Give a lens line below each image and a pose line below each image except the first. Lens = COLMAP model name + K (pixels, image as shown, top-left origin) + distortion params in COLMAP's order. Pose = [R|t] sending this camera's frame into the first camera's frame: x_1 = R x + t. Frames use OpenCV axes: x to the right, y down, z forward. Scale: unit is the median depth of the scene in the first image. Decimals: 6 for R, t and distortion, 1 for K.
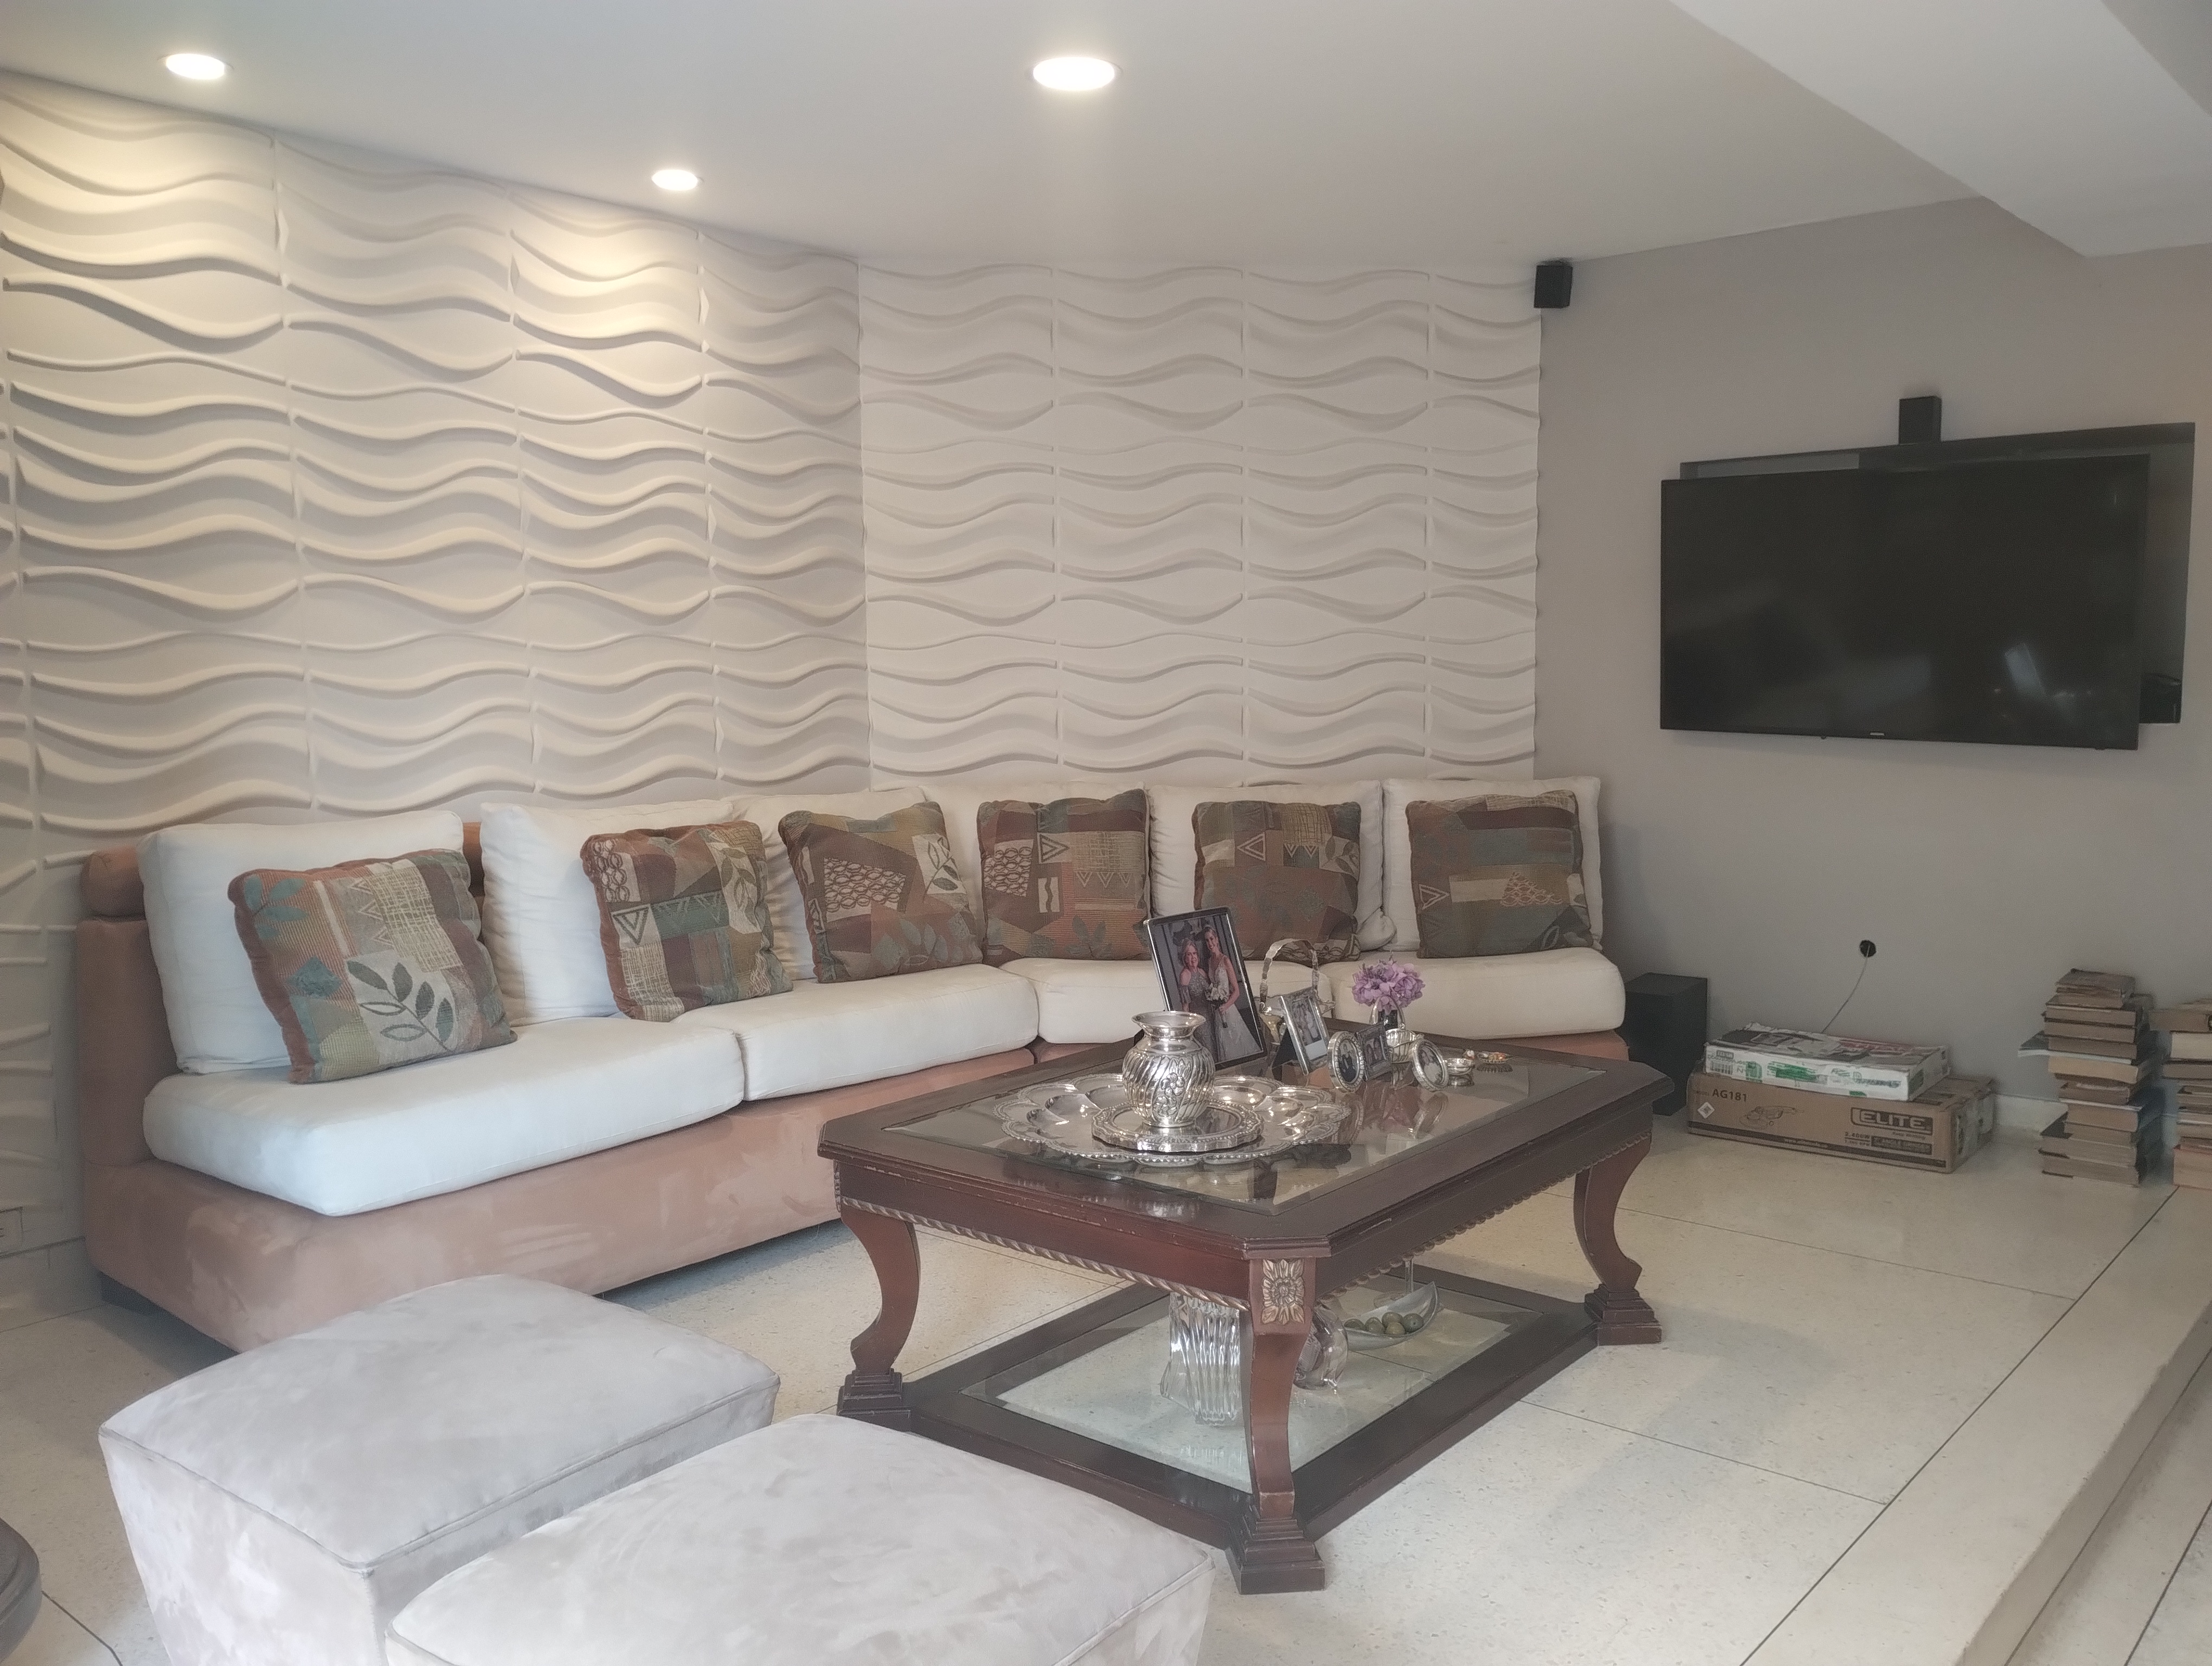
lens RADIAL K [[1838.8, 0, 1097.3], [0, 1838.8, 822.5], [0, 0, 1]] dist [0.072081, -0.101167]
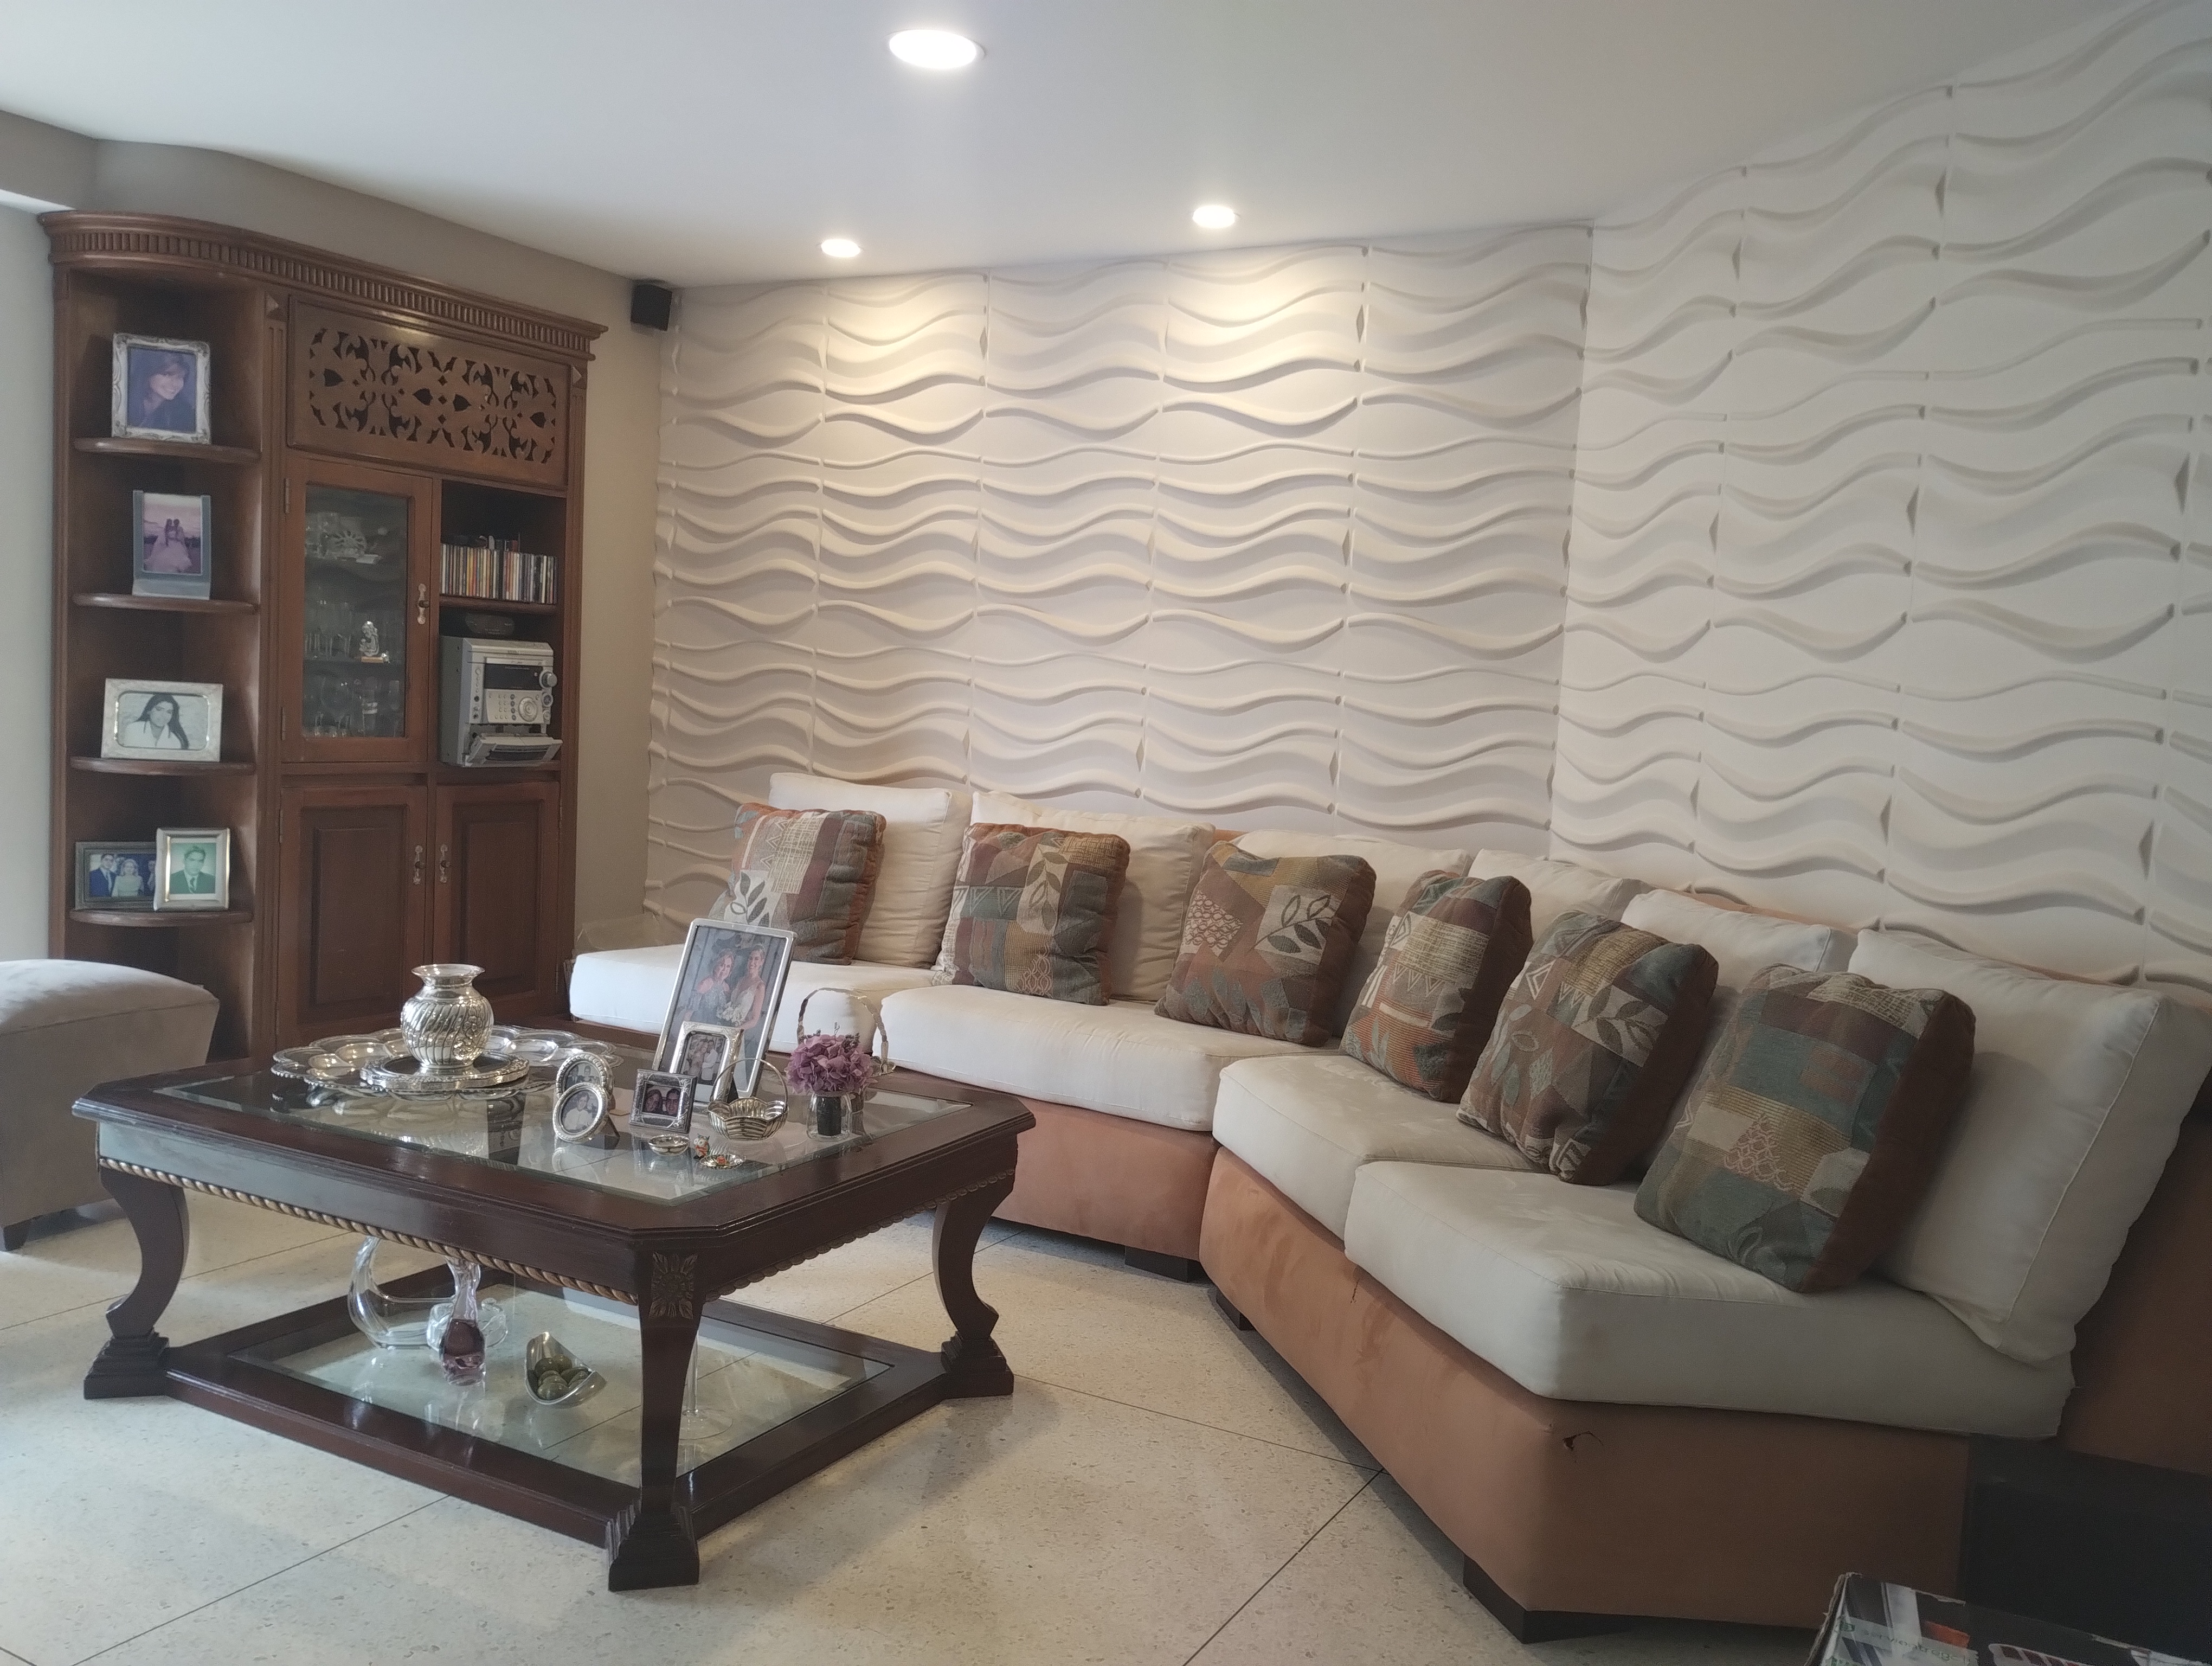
lens RADIAL K [[1833.6, 0, 1106.0], [0, 1833.6, 833.0], [0, 0, 1]] dist [0.009964, 0.004072]
pose [[0.188764, 0.093572, -0.977554, 0.776141], [-0.142320, 0.987547, 0.067047, -0.067332], [0.971655, 0.126469, 0.199730, 0.768544]]
